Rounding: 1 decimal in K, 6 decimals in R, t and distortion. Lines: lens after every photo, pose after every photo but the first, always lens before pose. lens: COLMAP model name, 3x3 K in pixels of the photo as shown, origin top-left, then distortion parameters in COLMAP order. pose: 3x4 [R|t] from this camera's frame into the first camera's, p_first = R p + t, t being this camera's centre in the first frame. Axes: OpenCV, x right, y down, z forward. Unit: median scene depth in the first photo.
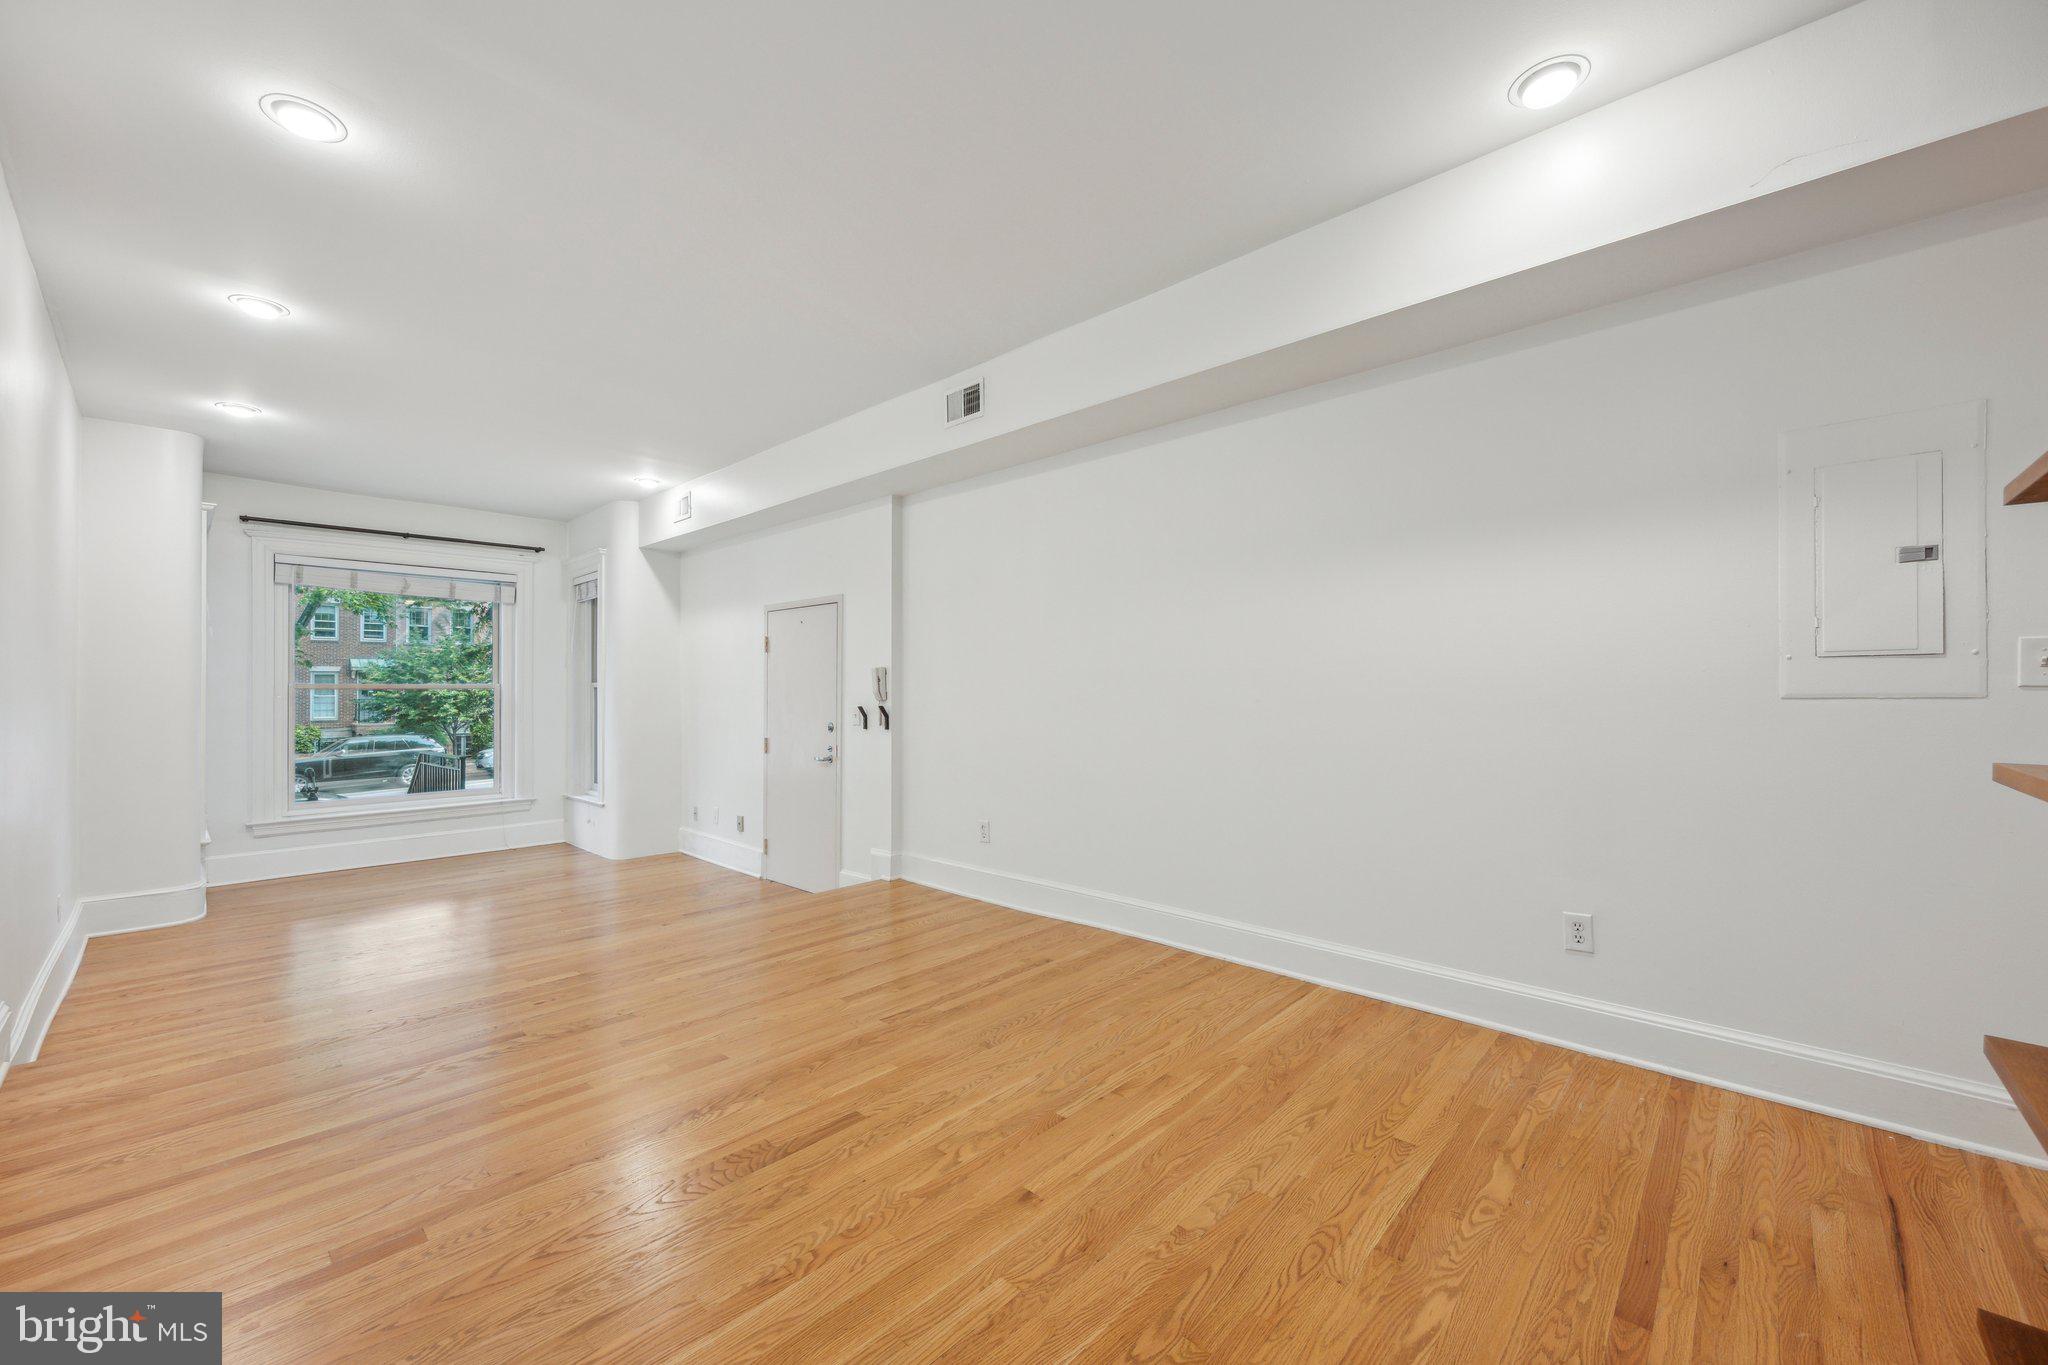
lens RADIAL K [[801.0, 0, 1023.3], [0, 801.0, 698.6], [0, 0, 1]] dist [0.000132, 0.000173]
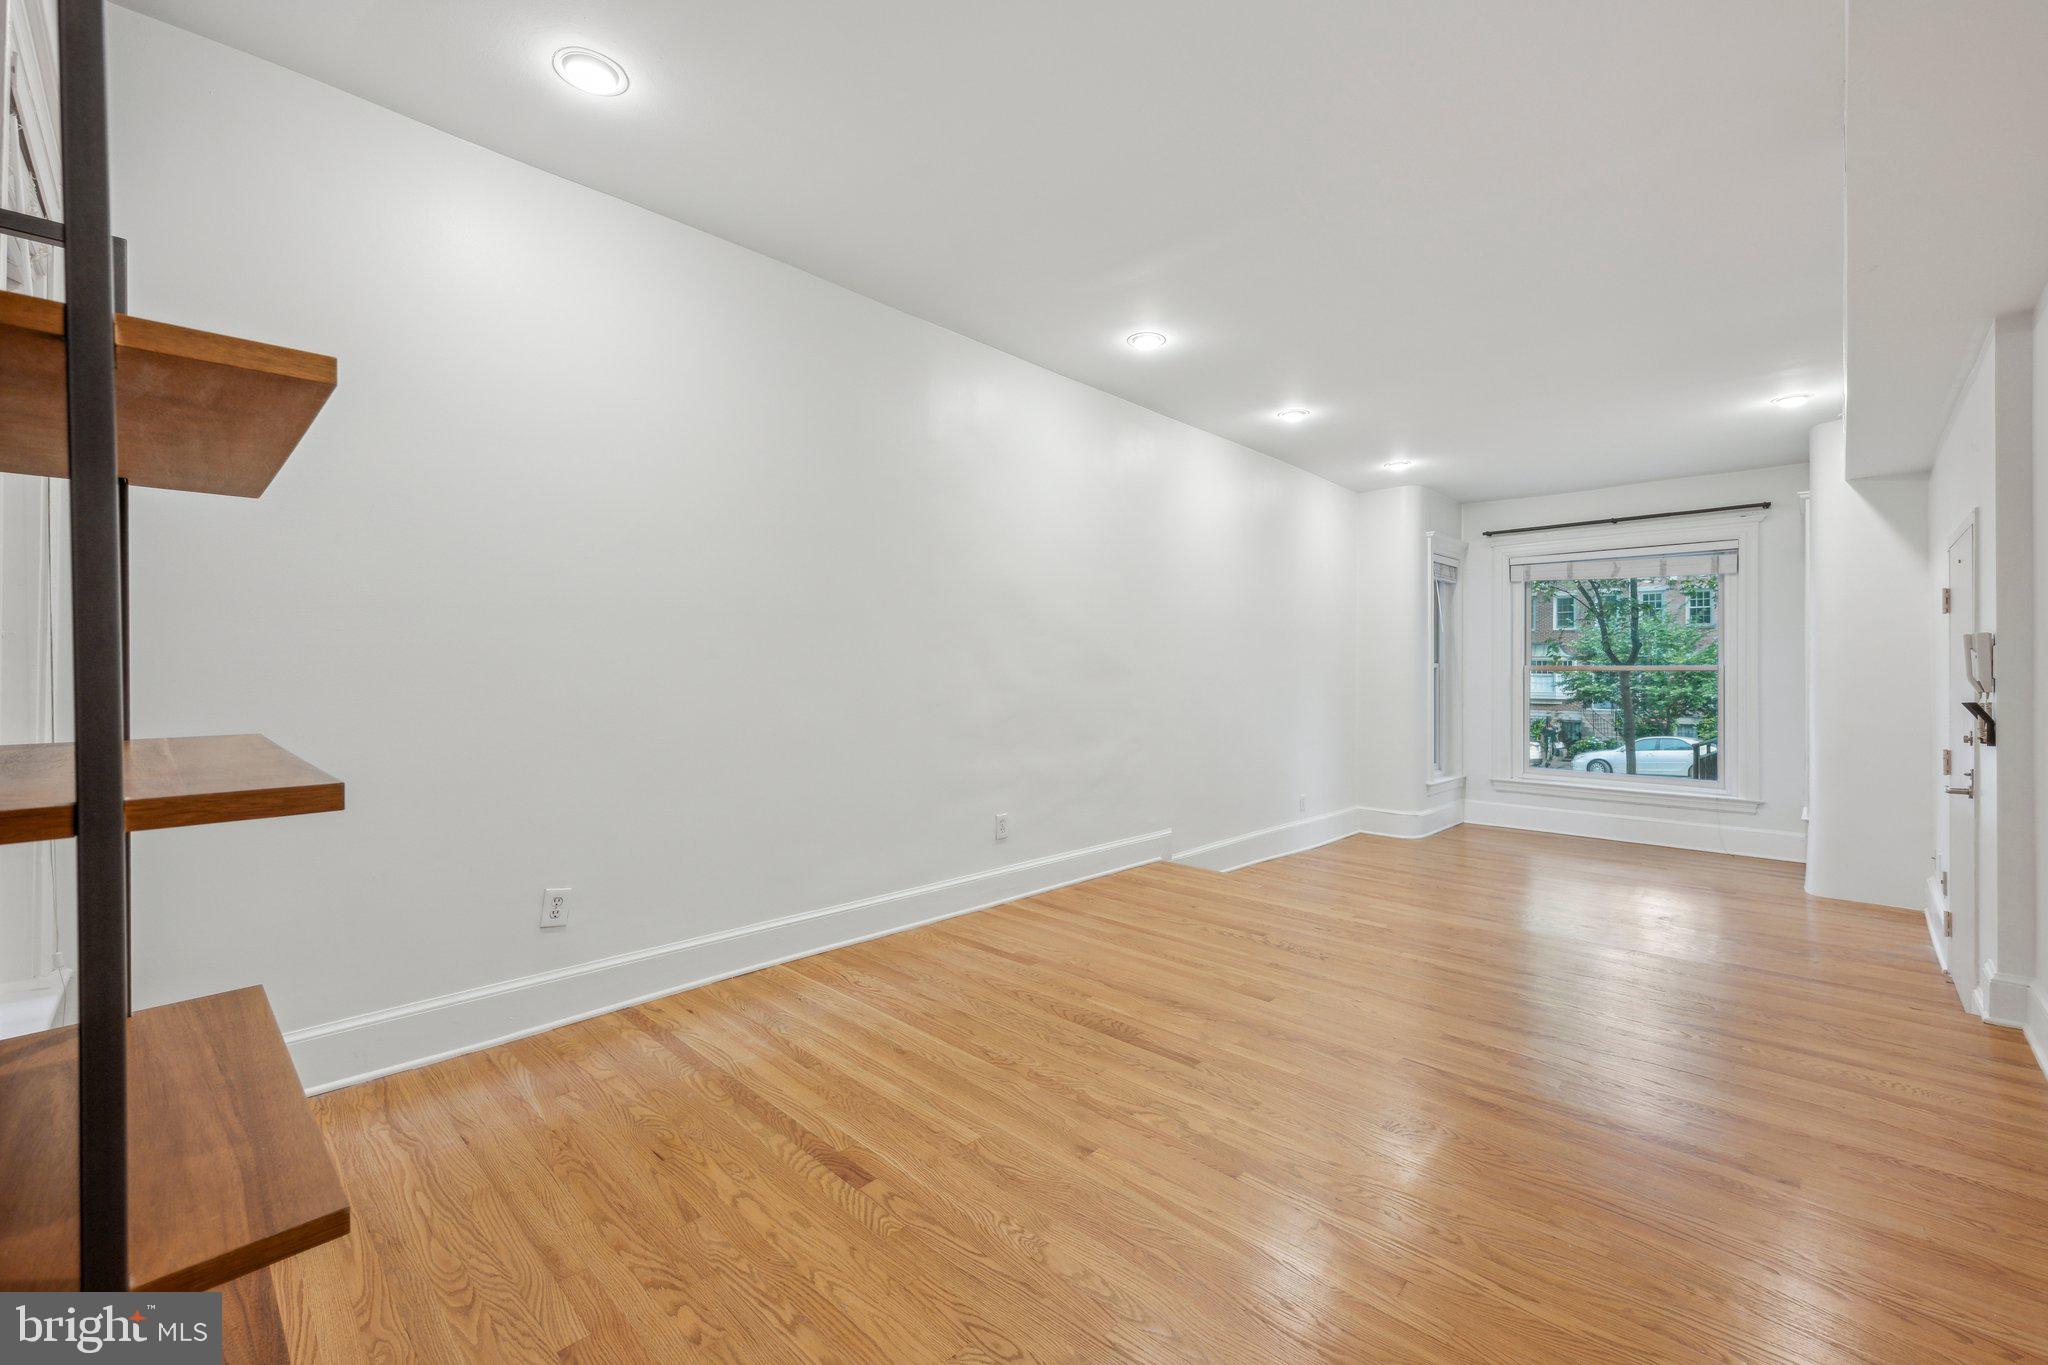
lens RADIAL K [[847.2, 0, 1028.5], [0, 847.2, 674.8], [0, 0, 1]] dist [0.002081, 0.000199]
pose [[-0.008199, 0.007679, -0.999937, 0.418267], [-0.015361, 0.999852, 0.007804, -0.004906], [0.999848, 0.015424, -0.008080, 0.345378]]
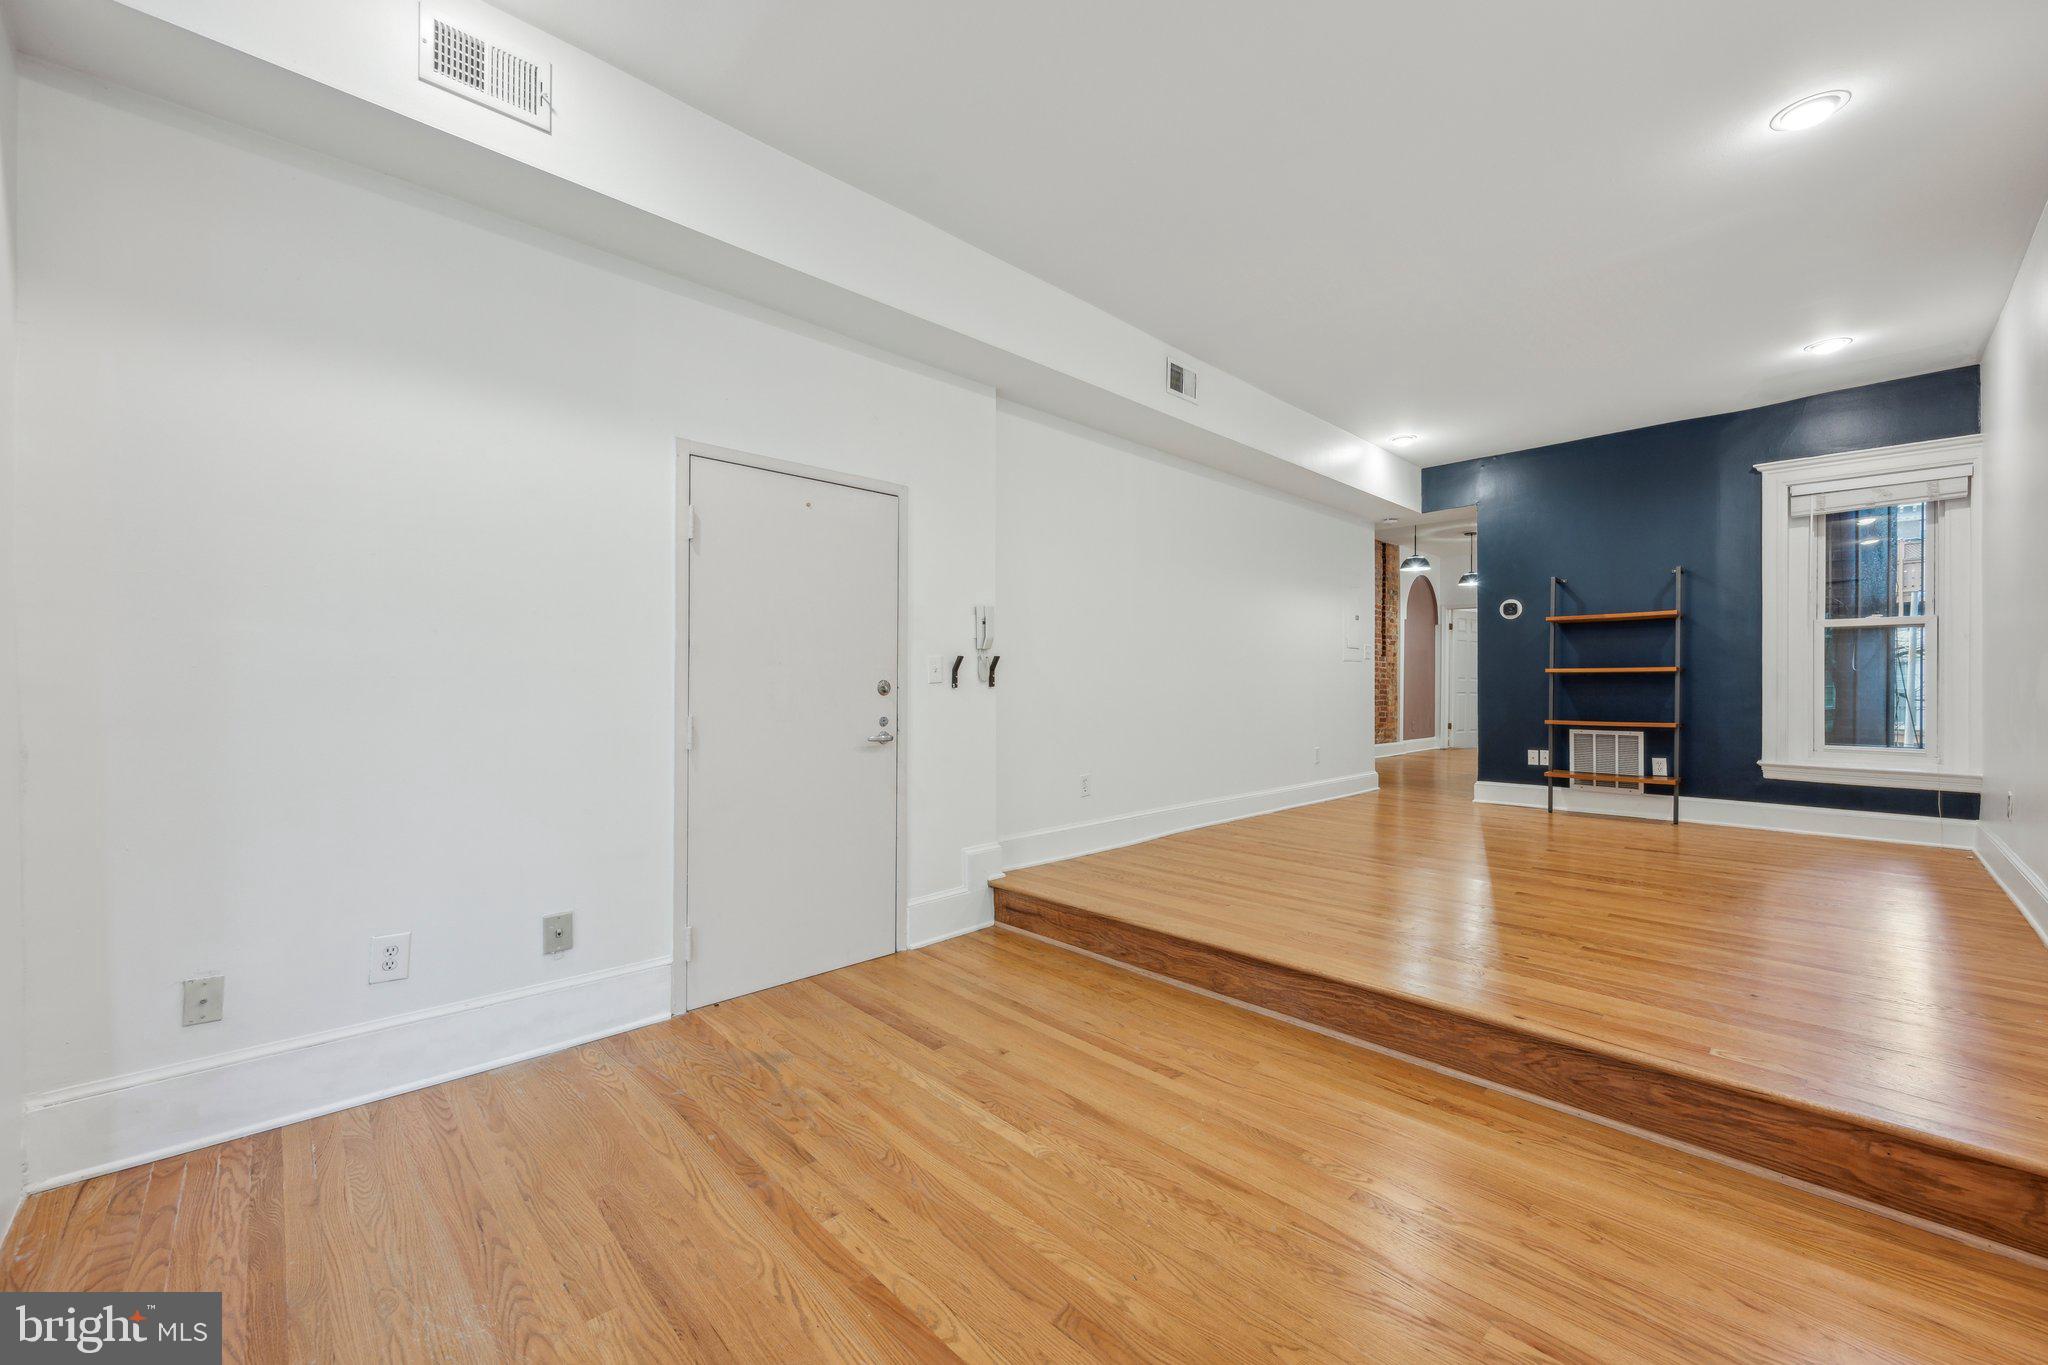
lens RADIAL K [[801.0, 0, 1023.3], [0, 801.0, 698.6], [0, 0, 1]] dist [0.000132, 0.000173]
pose [[0.044089, -0.013493, 0.998937, -0.944859], [0.009080, 0.999873, 0.013105, 0.040243], [-0.998986, 0.008492, 0.044206, 0.935644]]
